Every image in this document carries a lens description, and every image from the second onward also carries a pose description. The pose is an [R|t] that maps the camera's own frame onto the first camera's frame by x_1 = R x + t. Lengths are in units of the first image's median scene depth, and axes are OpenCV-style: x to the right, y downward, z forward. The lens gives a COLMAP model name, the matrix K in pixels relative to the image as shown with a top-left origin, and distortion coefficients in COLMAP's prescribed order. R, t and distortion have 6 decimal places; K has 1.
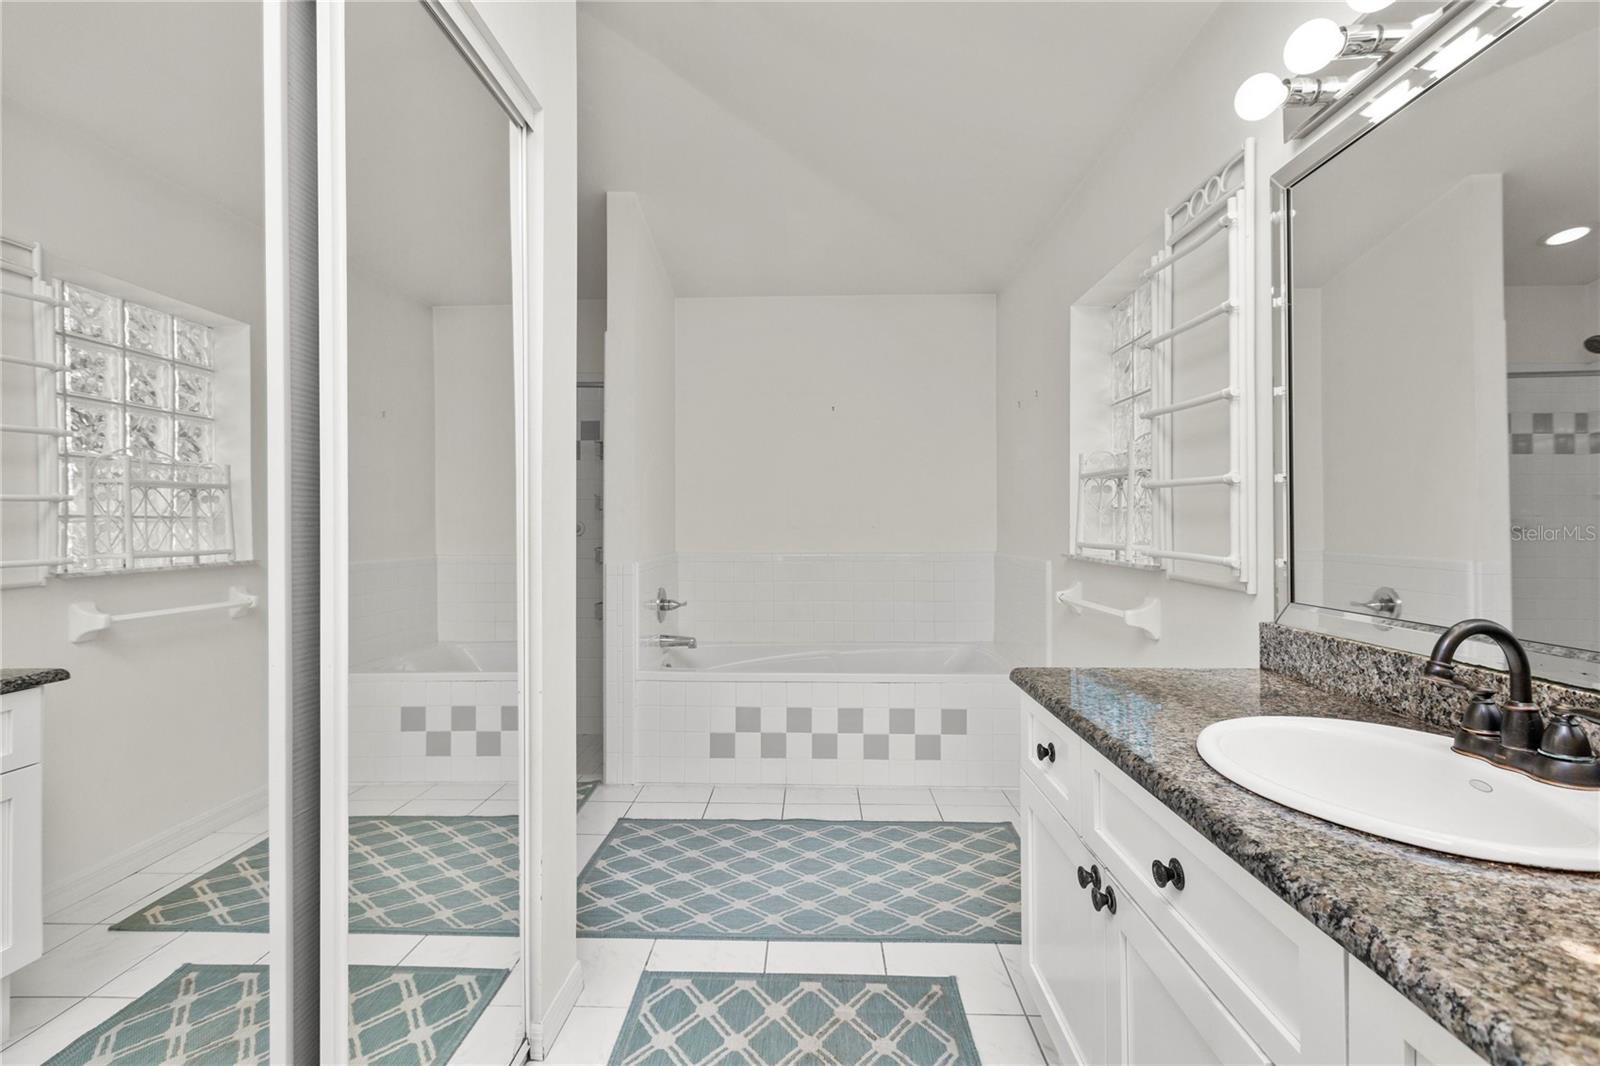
lens RADIAL K [[713.3, 0, 794.0], [0, 713.3, 528.0], [0, 0, 1]] dist [-0.002475, -0.000014]
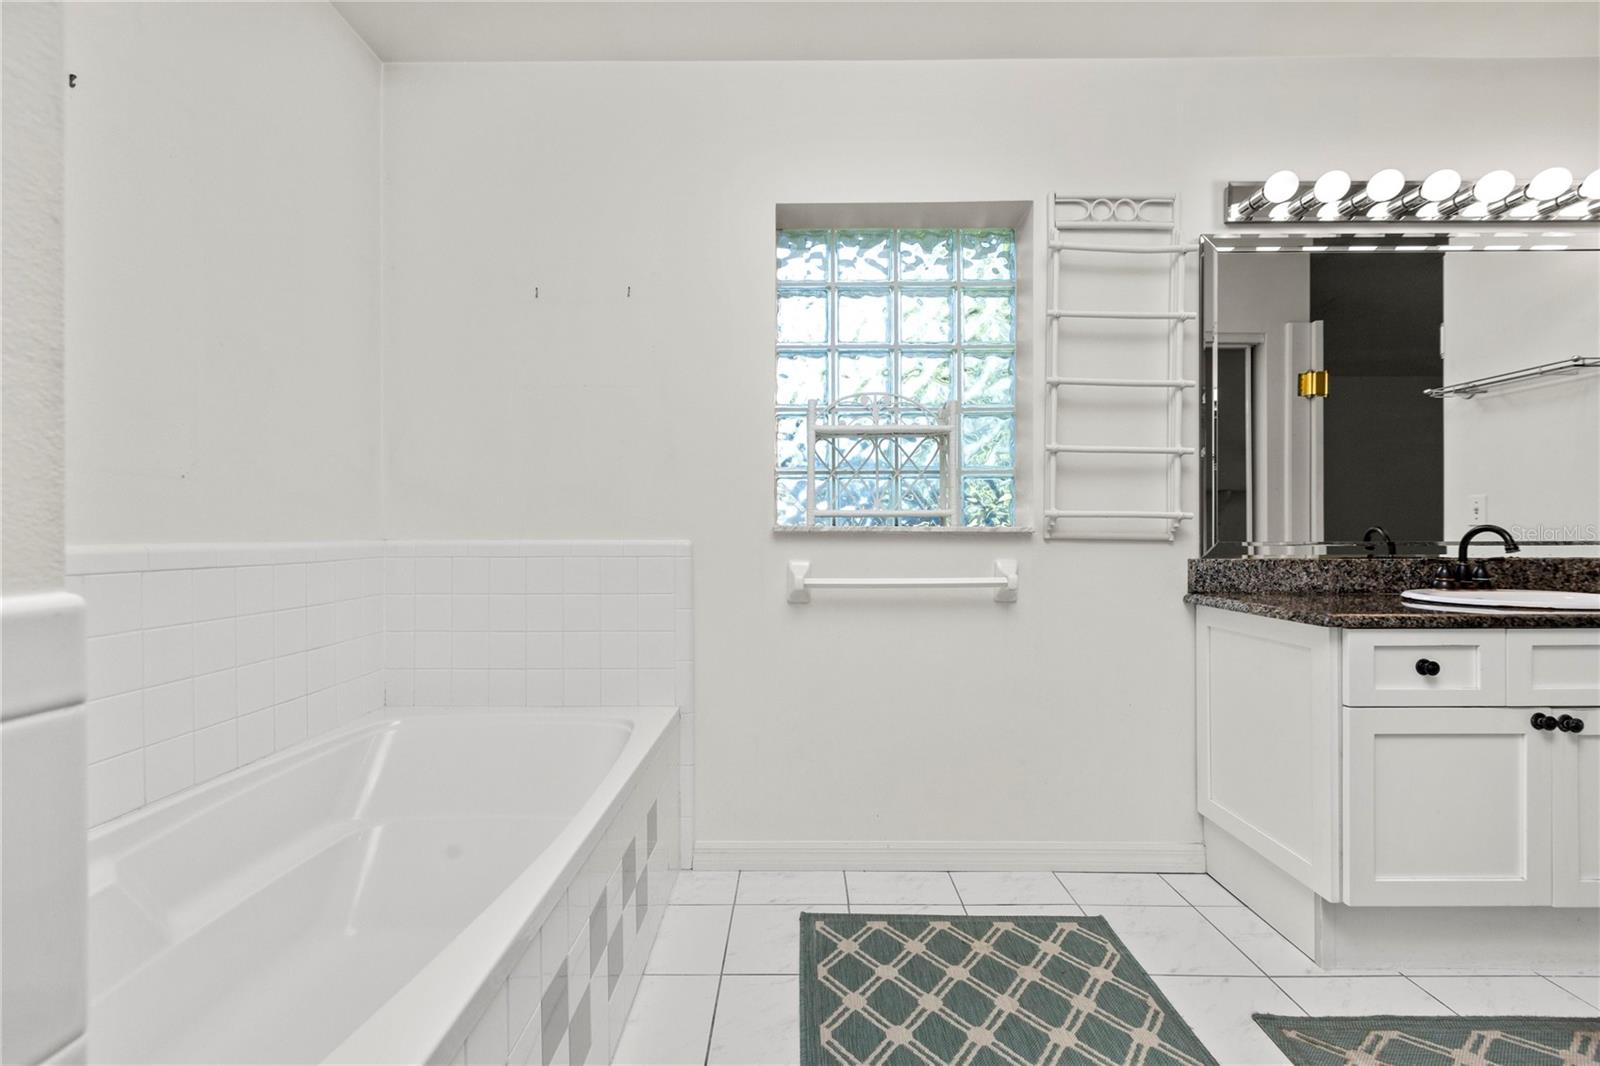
lens RADIAL K [[713.3, 0, 797.1], [0, 713.3, 535.4], [0, 0, 1]] dist [-0.002475, -0.000014]
pose [[-0.022647, -0.003399, 0.999738, -0.347648], [0.007627, 0.999965, 0.003572, 0.038752], [-0.999714, 0.007706, -0.022620, 0.913511]]
